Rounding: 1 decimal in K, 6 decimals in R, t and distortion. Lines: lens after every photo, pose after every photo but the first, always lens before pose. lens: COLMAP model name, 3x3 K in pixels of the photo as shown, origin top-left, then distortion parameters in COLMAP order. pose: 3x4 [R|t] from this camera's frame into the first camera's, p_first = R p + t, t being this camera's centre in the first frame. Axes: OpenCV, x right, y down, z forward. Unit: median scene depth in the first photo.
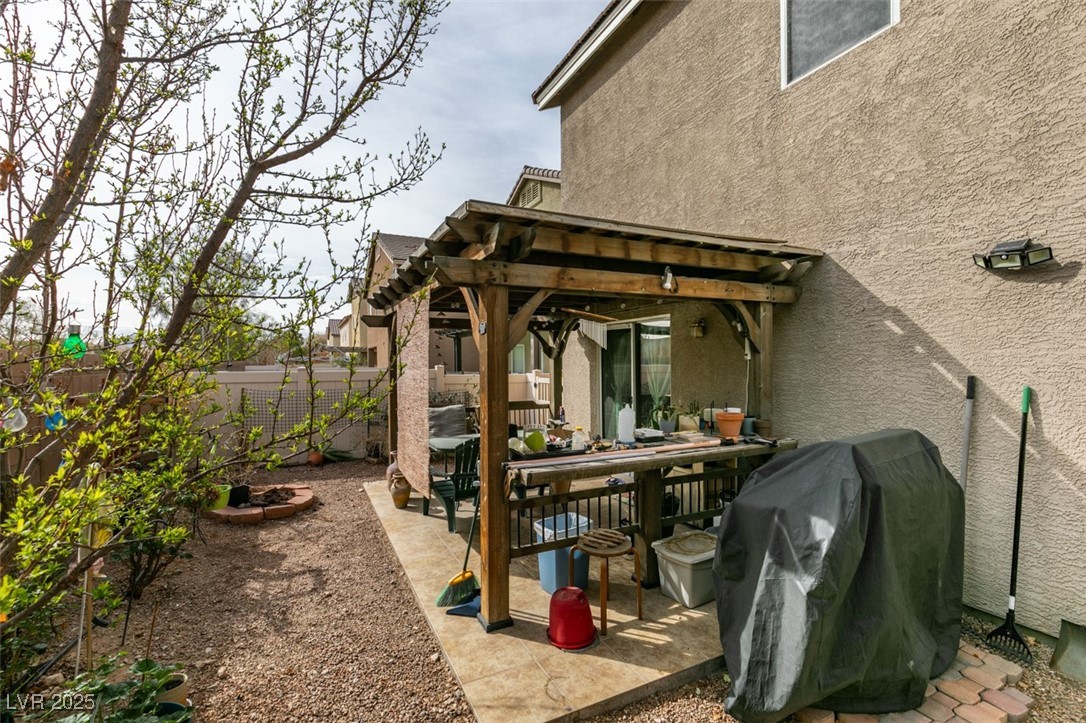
lens RADIAL K [[489.1, 0, 543.6], [0, 489.1, 364.9], [0, 0, 1]] dist [-0.002001, -0.000052]
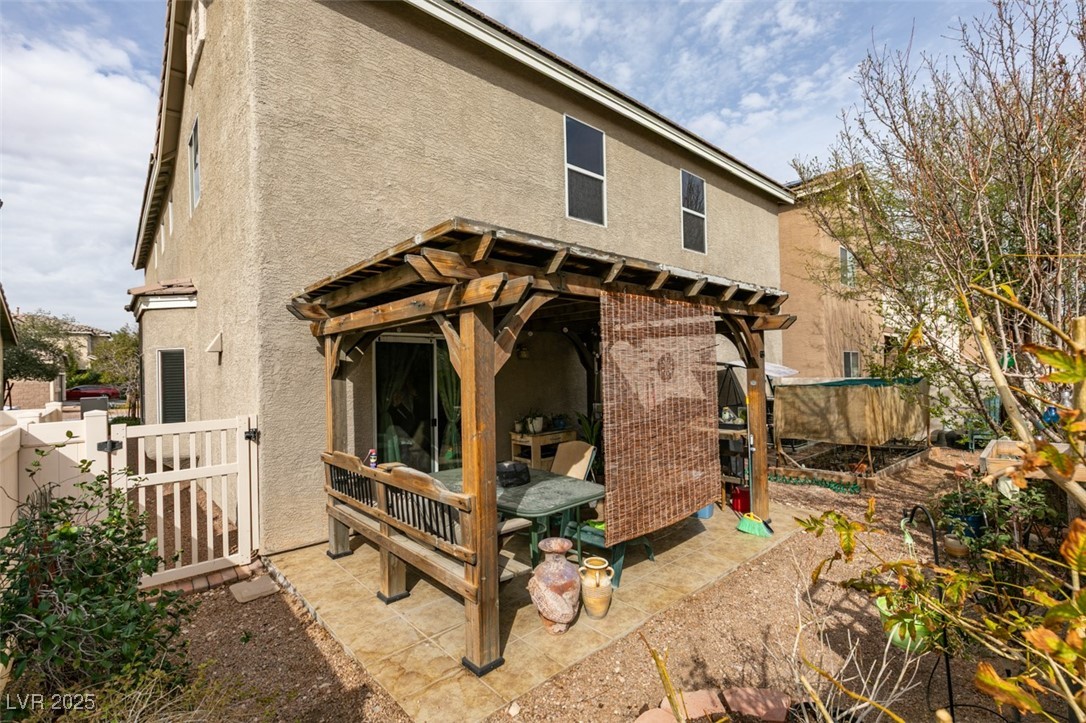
lens RADIAL K [[489.1, 0, 543.5], [0, 489.1, 365.4], [0, 0, 1]] dist [-0.002001, -0.000052]
pose [[-0.275633, 0.026415, 0.960900, -1.046839], [0.030109, 0.999369, -0.018835, -0.016353], [-0.960791, 0.023740, -0.276254, 1.470031]]
